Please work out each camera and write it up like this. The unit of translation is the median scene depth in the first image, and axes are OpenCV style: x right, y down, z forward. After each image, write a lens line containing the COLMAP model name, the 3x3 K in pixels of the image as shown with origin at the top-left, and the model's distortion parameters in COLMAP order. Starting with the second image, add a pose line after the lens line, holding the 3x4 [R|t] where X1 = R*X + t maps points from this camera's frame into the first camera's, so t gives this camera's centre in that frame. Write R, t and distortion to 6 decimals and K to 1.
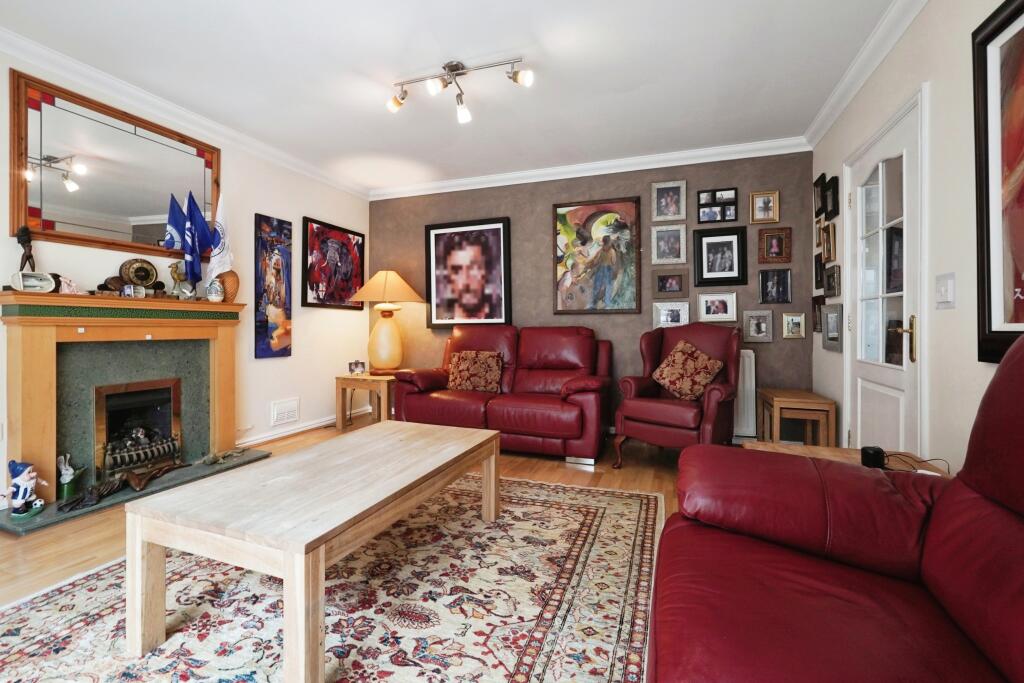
lens RADIAL K [[440.4, 0, 507.8], [0, 440.4, 333.4], [0, 0, 1]] dist [-0.007927, 0.000148]
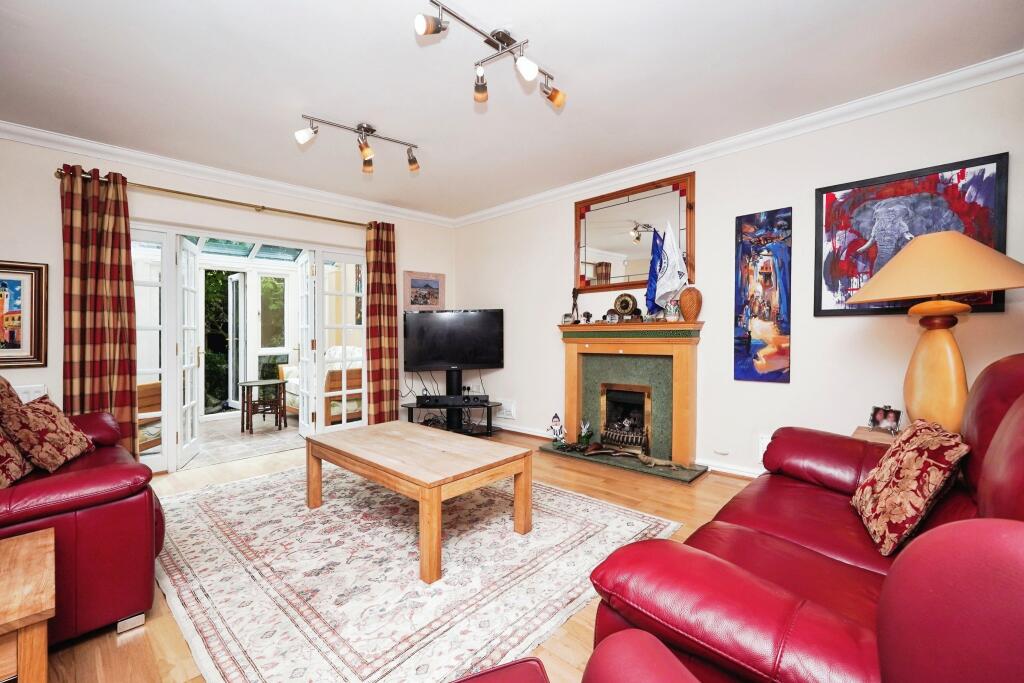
lens RADIAL K [[440.4, 0, 506.1], [0, 440.4, 336.7], [0, 0, 1]] dist [-0.007927, 0.000148]
pose [[-0.386642, 0.010379, -0.922171, 0.456388], [-0.000628, 0.999933, 0.011518, -0.042440], [0.922230, 0.005032, -0.386610, 0.963115]]
